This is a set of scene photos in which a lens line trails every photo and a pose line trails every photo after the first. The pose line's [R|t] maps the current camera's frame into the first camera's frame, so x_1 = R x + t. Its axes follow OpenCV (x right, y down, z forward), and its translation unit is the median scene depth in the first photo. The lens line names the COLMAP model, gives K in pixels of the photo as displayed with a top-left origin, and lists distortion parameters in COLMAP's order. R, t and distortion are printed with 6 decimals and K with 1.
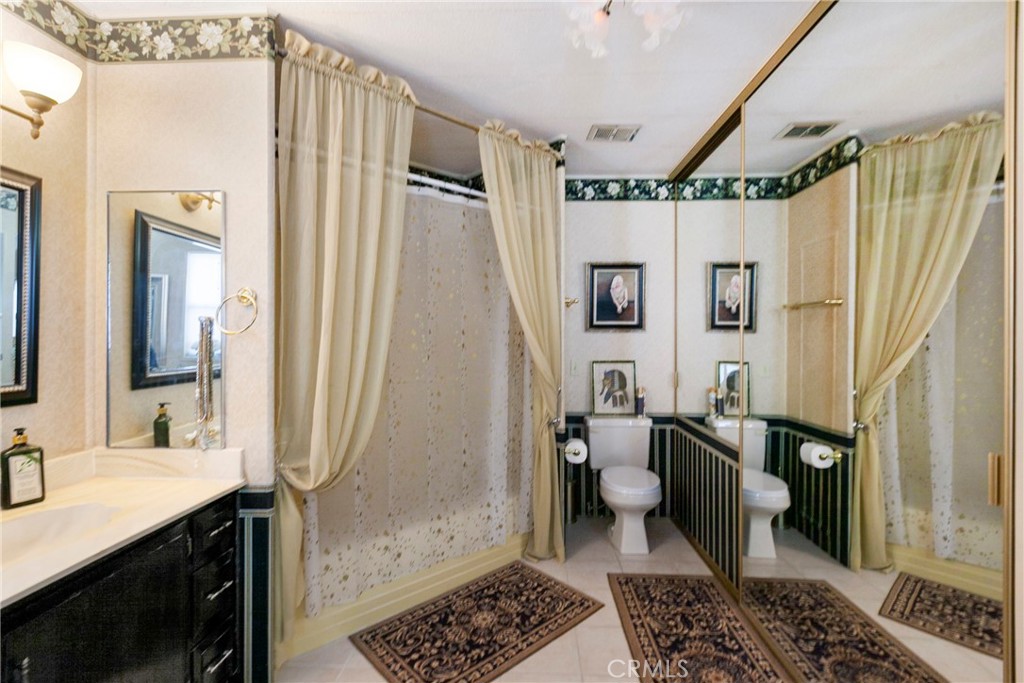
lens RADIAL K [[475.6, 0, 510.7], [0, 475.6, 336.2], [0, 0, 1]] dist [0.001679, -0.000906]
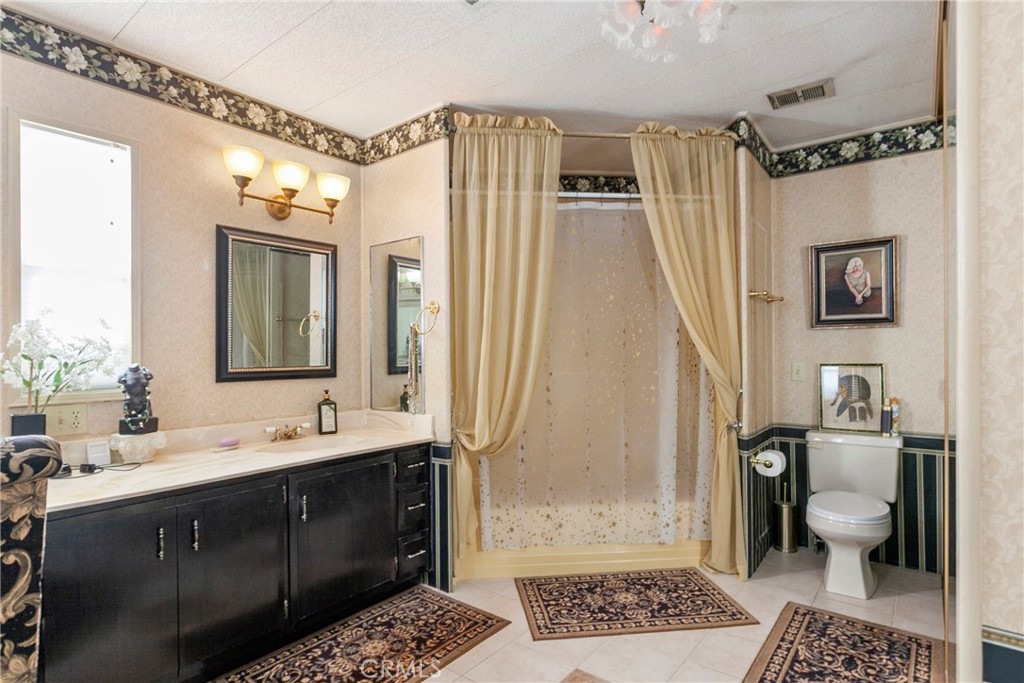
lens RADIAL K [[523.3, 0, 477.1], [0, 523.3, 348.5], [0, 0, 1]] dist [-0.000530, 0.001588]
pose [[0.795131, -0.010675, -0.606344, 0.411168], [0.010163, 0.999939, -0.004277, 0.037985], [0.606353, -0.002761, 0.795191, -0.139655]]
